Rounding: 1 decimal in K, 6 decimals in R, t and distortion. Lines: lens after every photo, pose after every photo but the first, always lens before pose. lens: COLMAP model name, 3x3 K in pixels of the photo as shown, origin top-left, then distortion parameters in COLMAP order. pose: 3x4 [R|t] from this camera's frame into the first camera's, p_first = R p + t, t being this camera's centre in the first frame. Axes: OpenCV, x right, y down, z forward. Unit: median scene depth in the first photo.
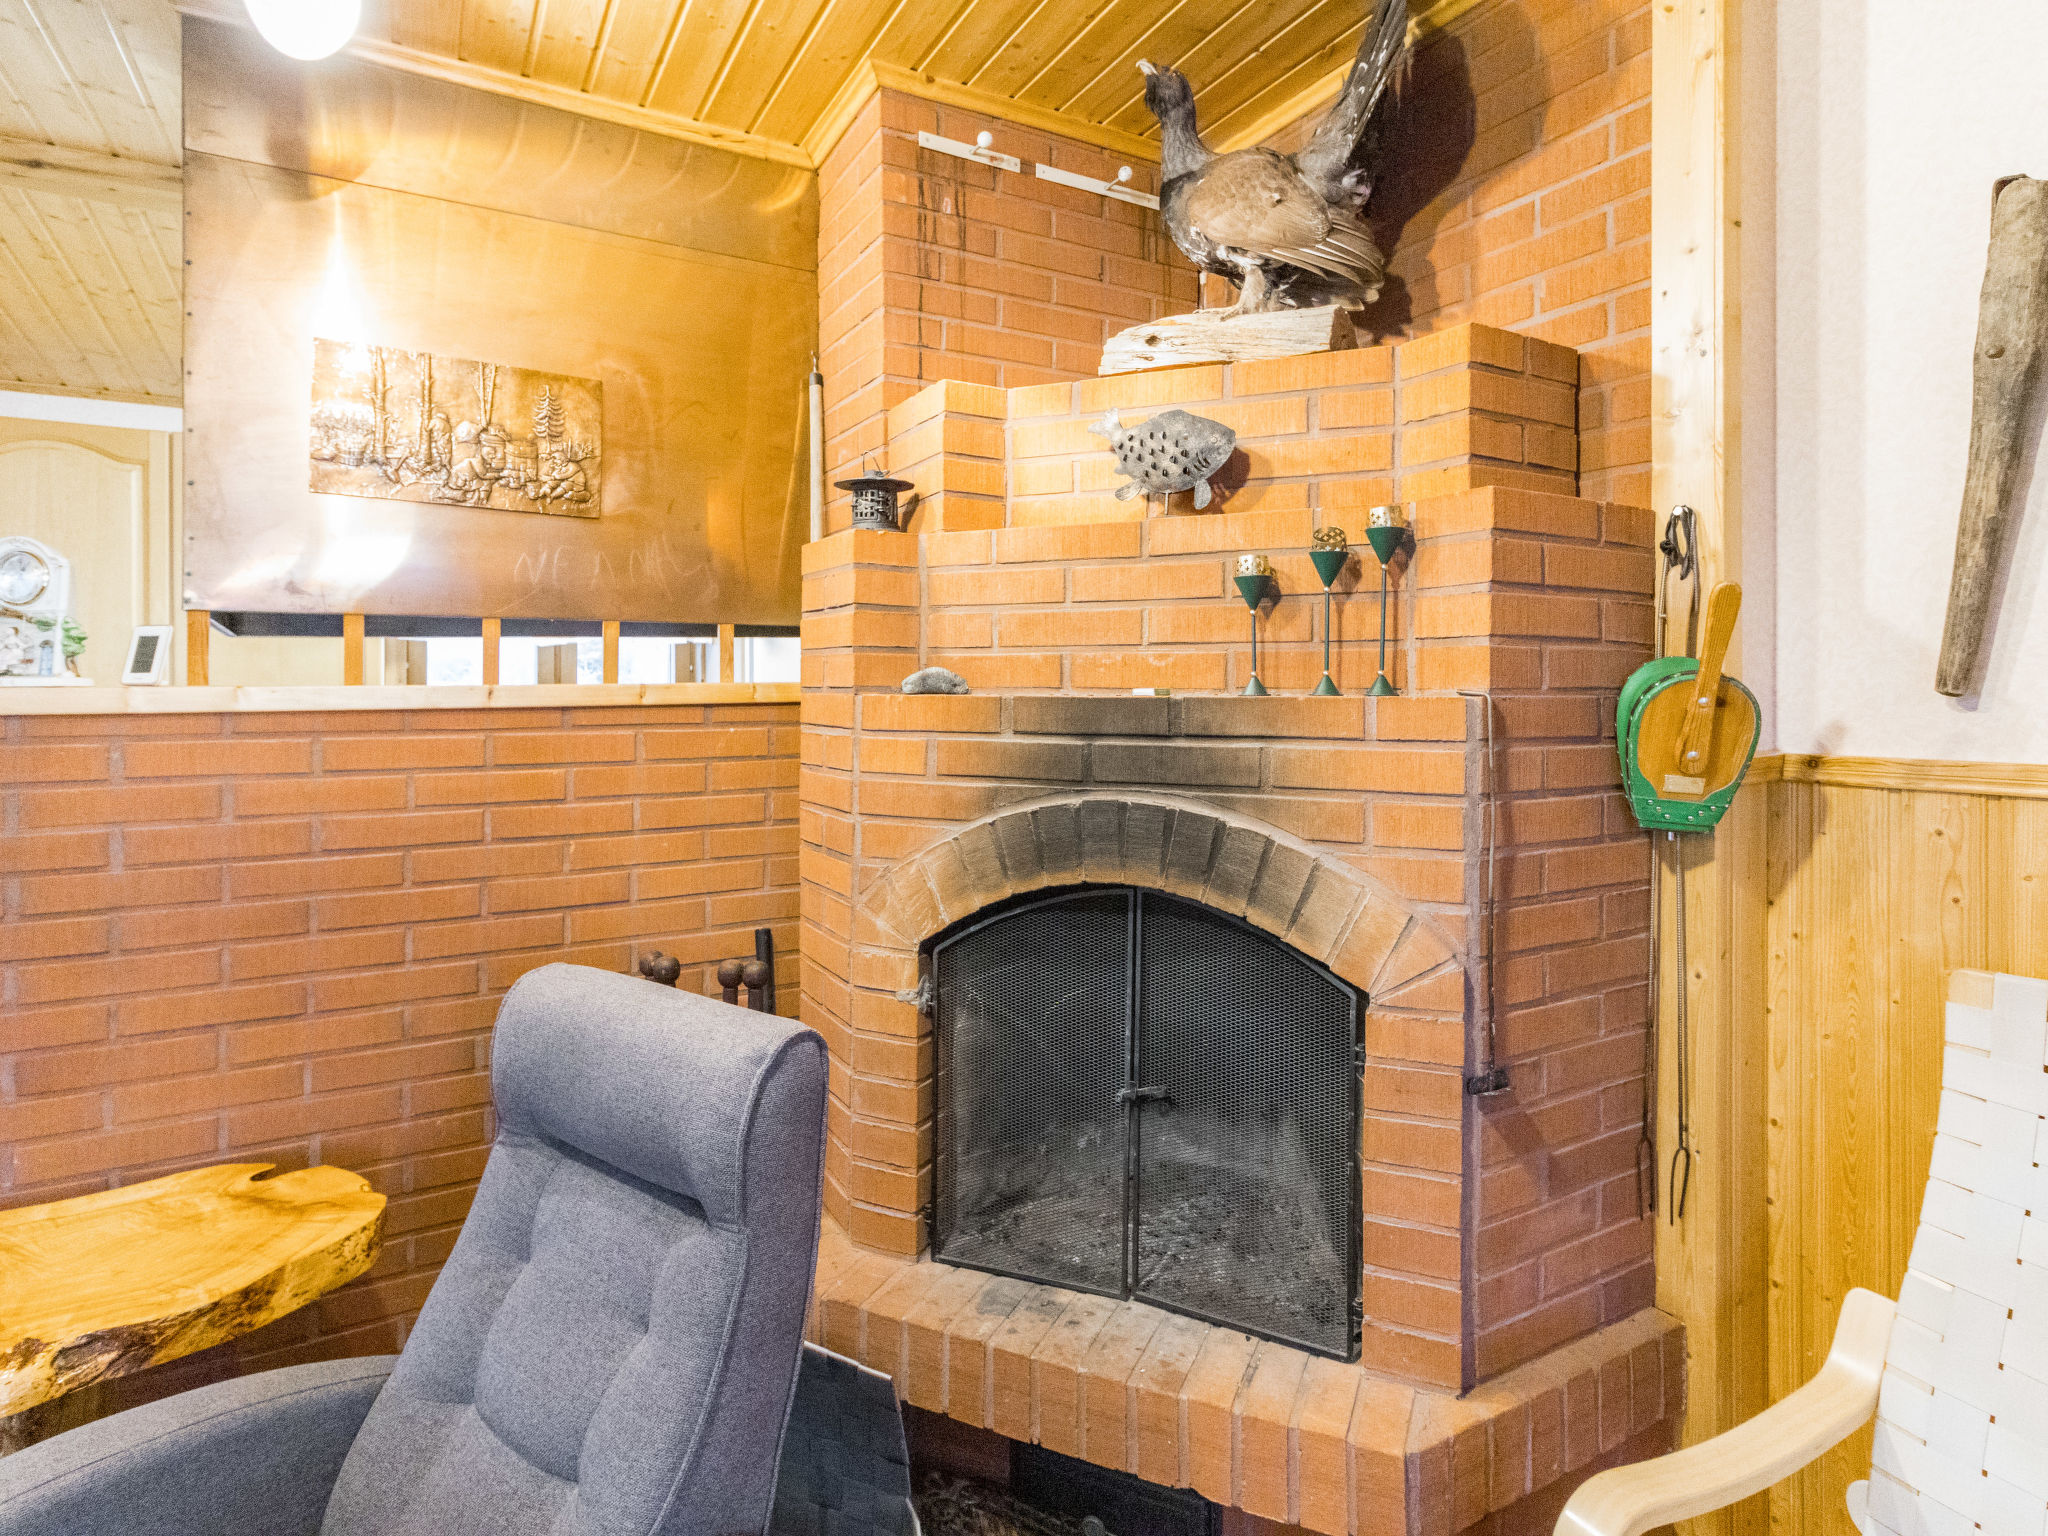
lens RADIAL K [[1081.8, 0, 1032.8], [0, 1081.8, 696.5], [0, 0, 1]] dist [0.000169, 0.001005]
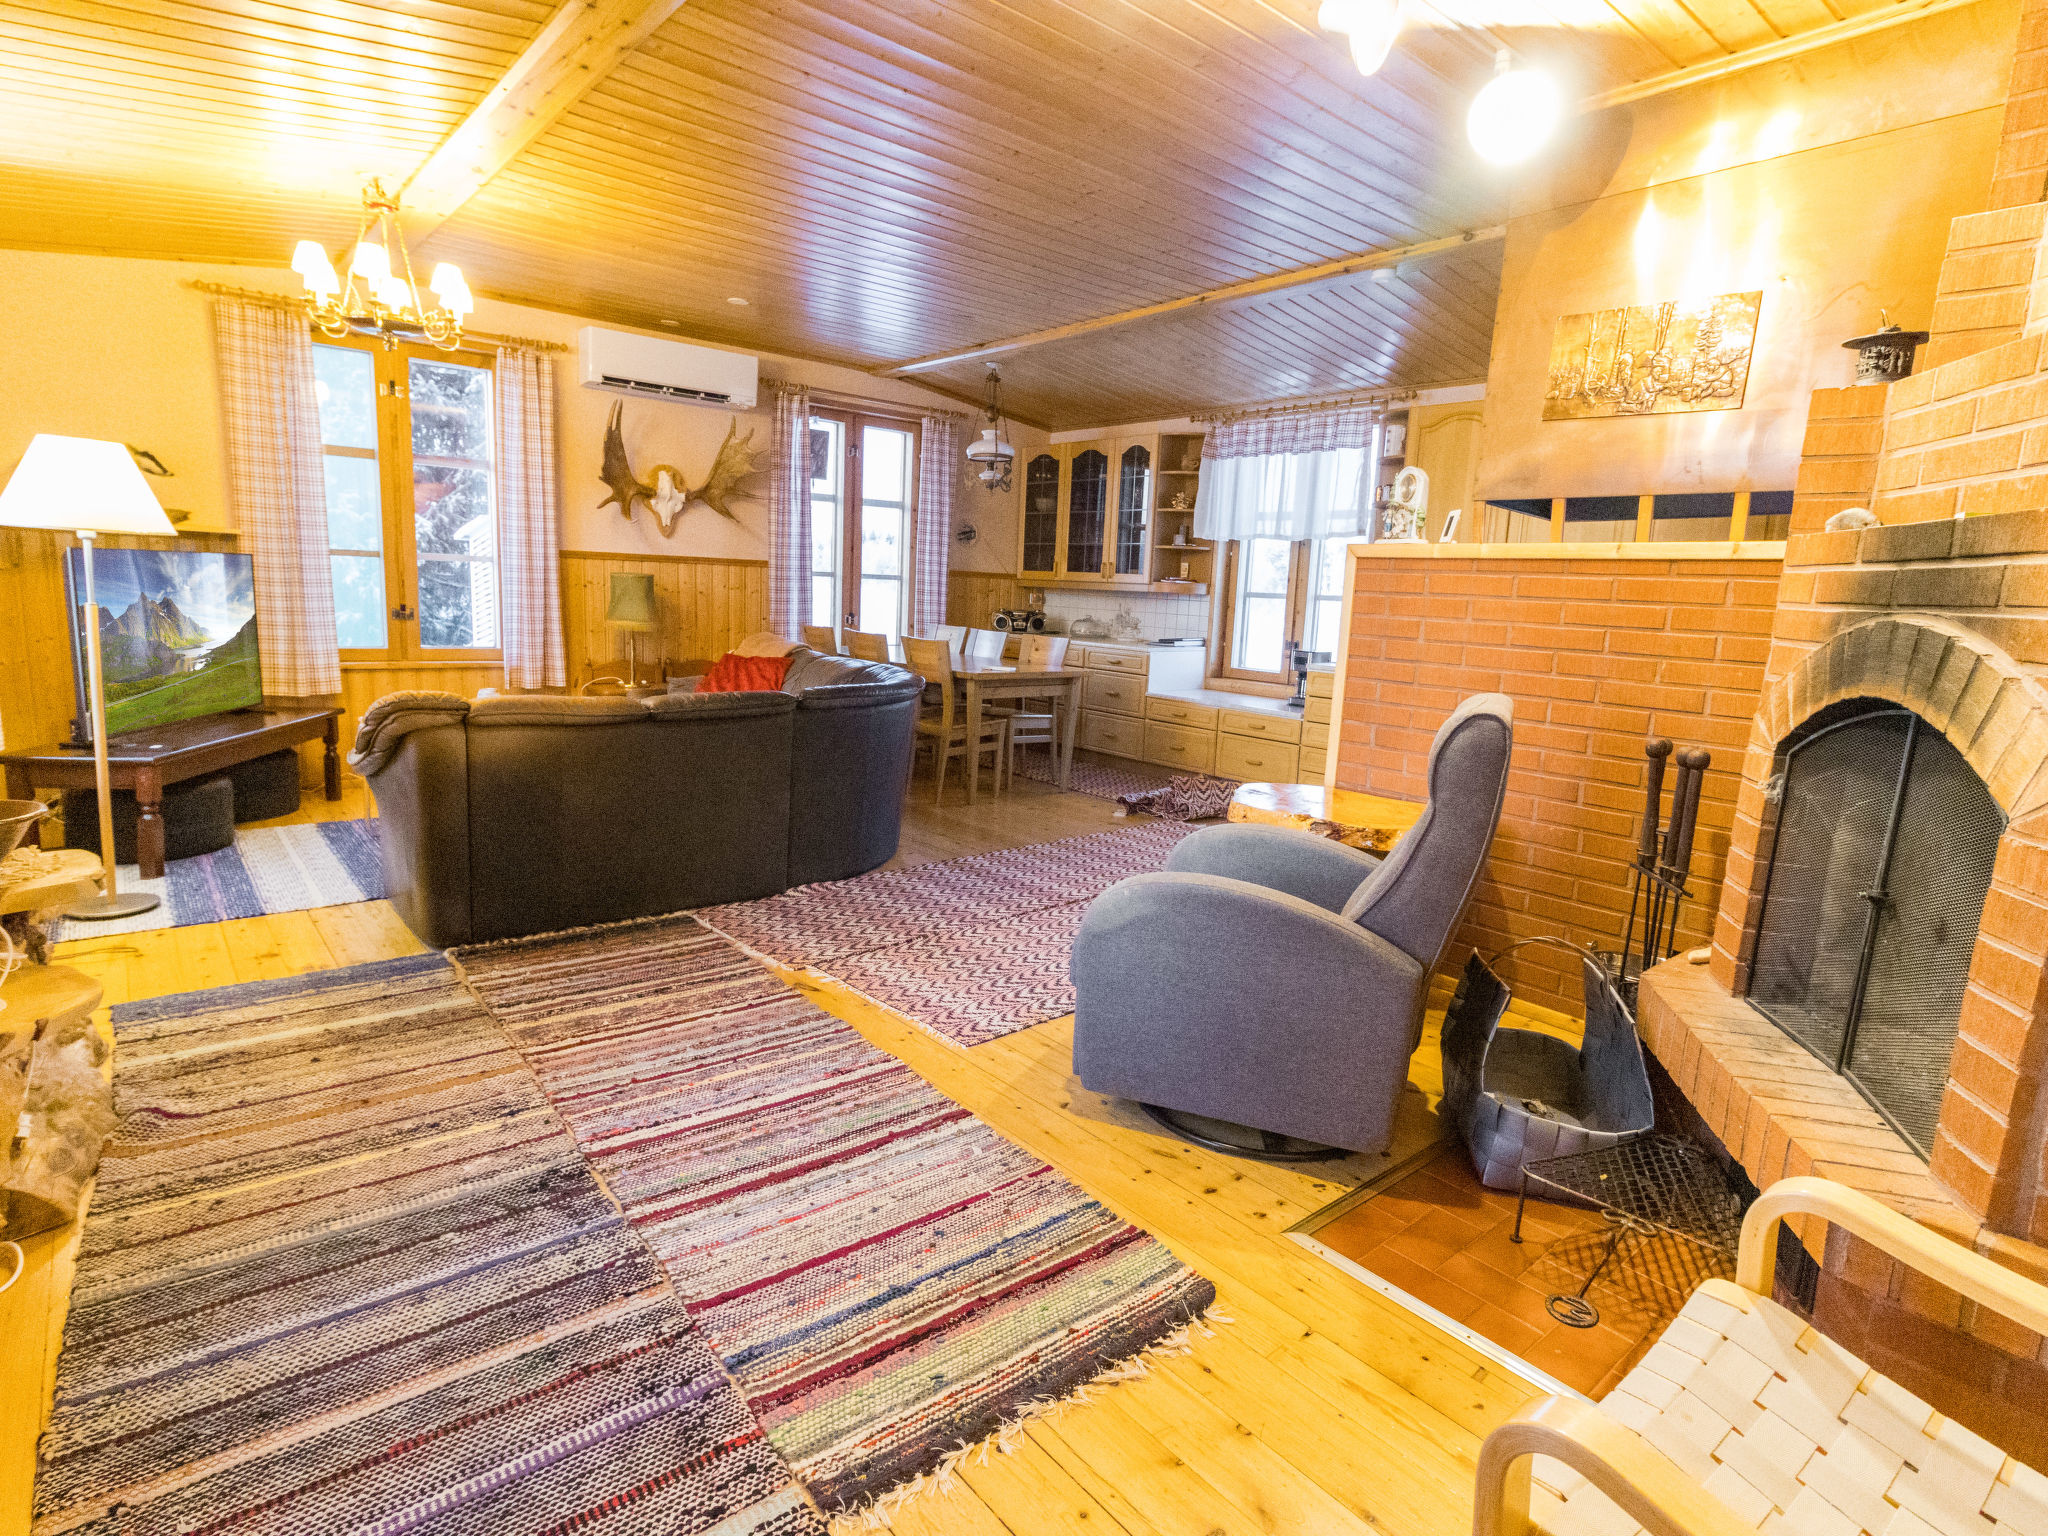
lens RADIAL K [[1061.6, 0, 1015.6], [0, 1061.6, 752.4], [0, 0, 1]] dist [-0.000148, 0.000454]
pose [[0.172660, 0.164788, -0.971099, 0.887040], [-0.048796, 0.986126, 0.158662, 0.091745], [0.983772, 0.019991, 0.178305, -0.035486]]
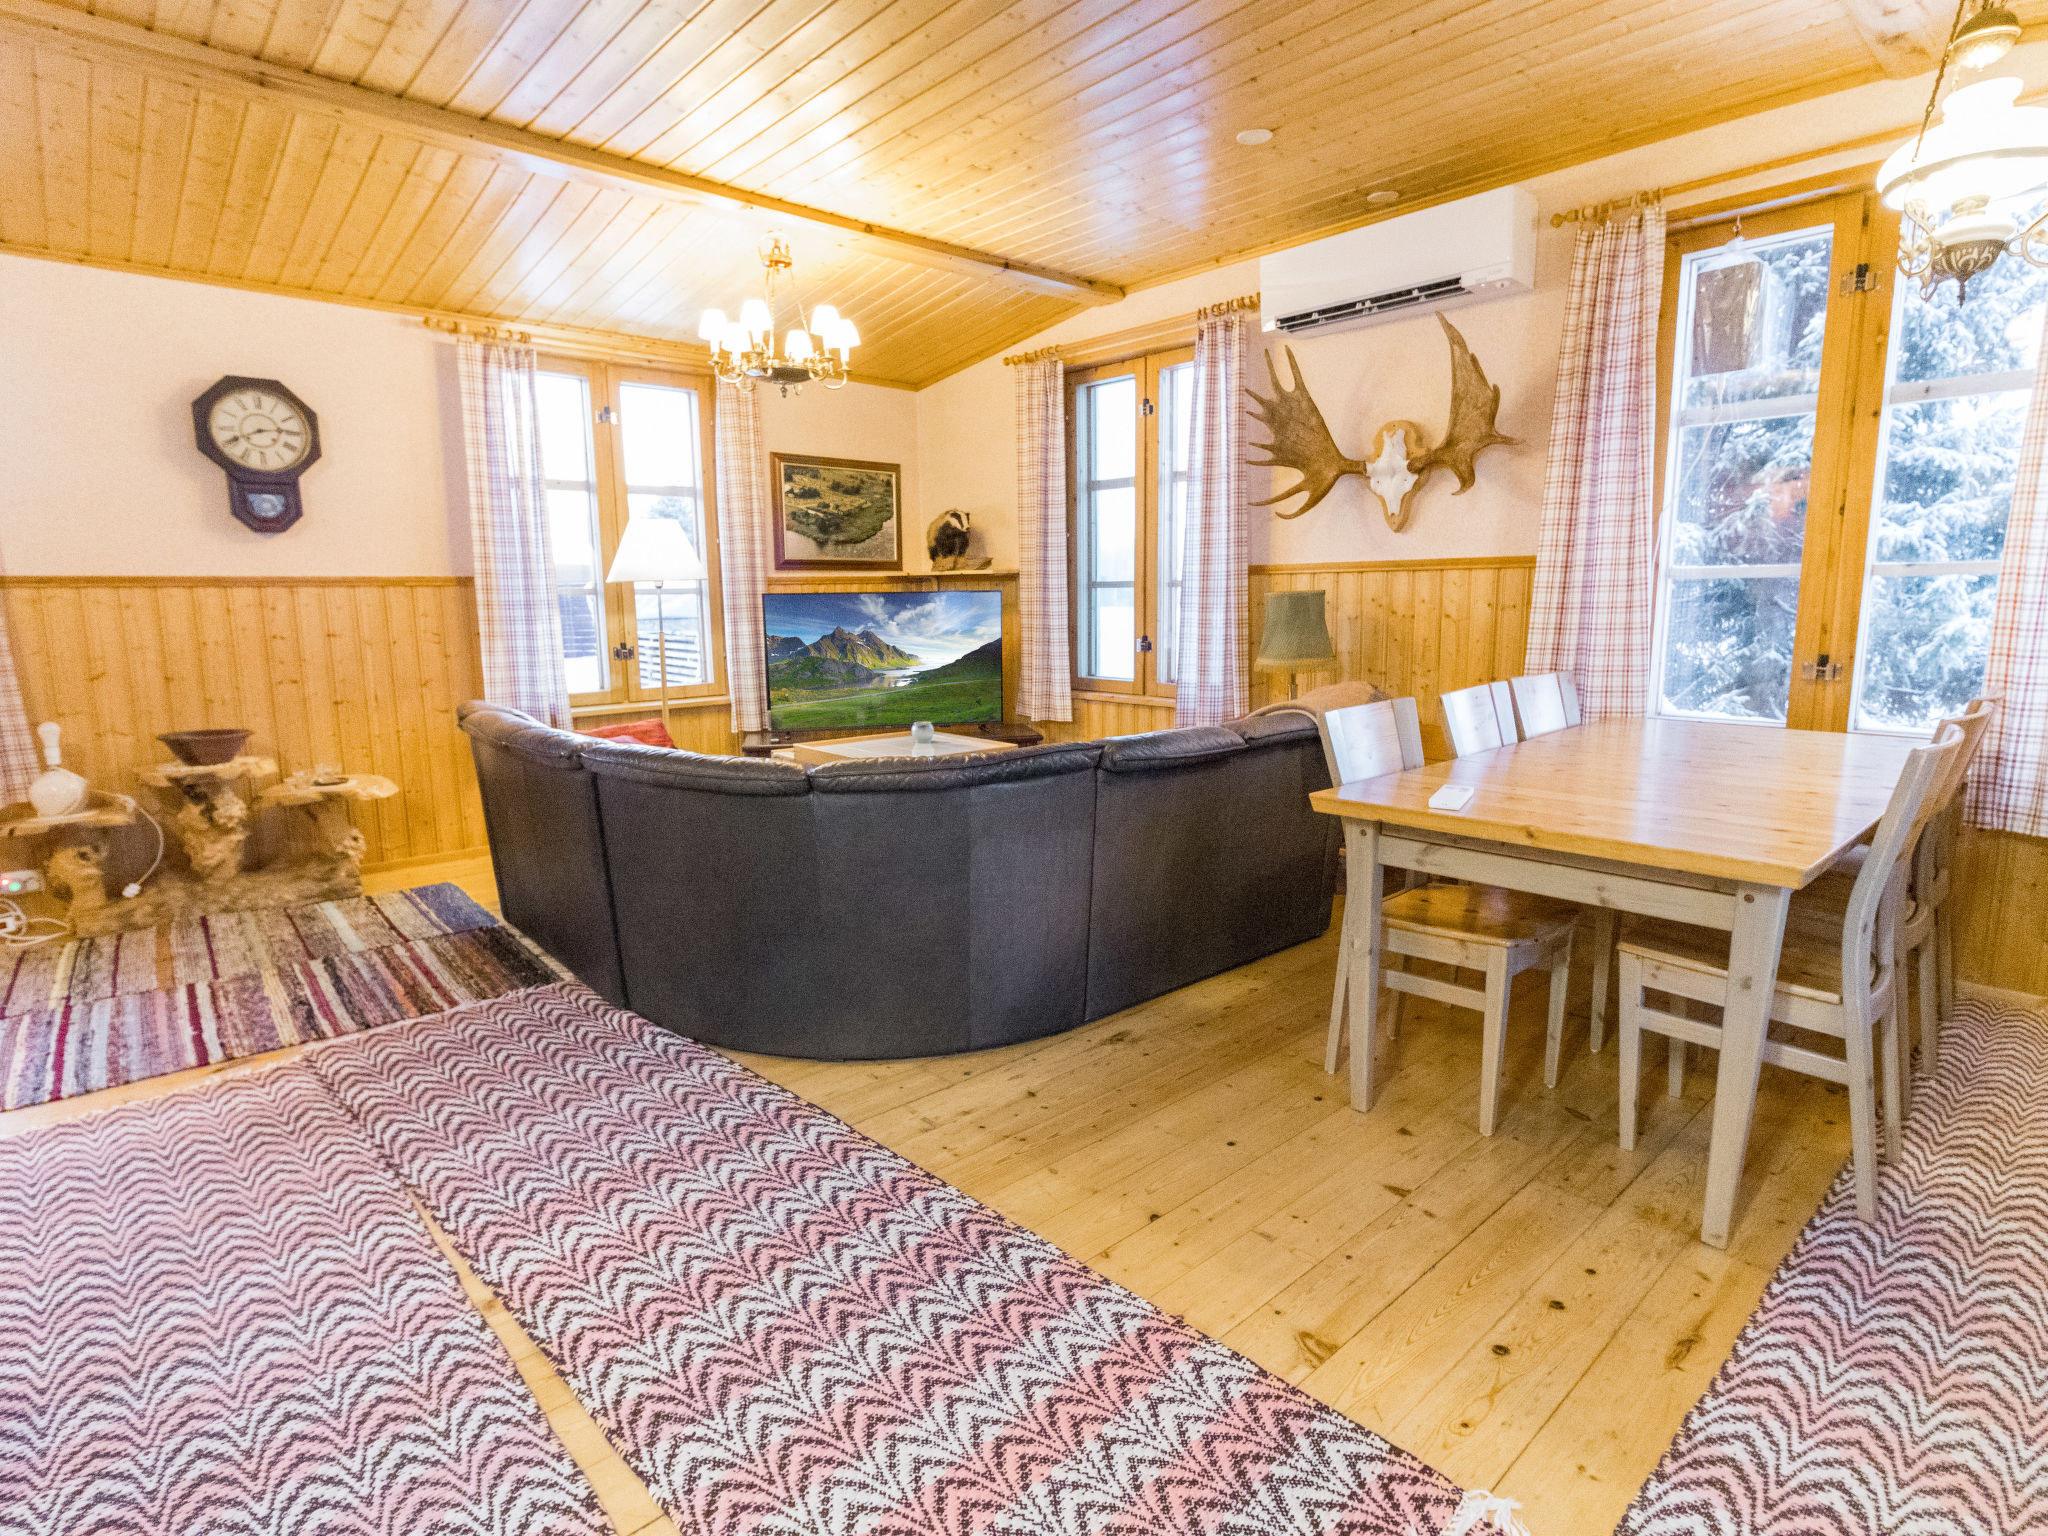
lens RADIAL K [[1061.6, 0, 1015.6], [0, 1061.6, 752.4], [0, 0, 1]] dist [-0.000148, 0.000454]
pose [[-0.976223, 0.042501, -0.212560, -1.701630], [0.010229, 0.988531, 0.150674, 0.120888], [0.216526, 0.144917, -0.965461, 1.640649]]
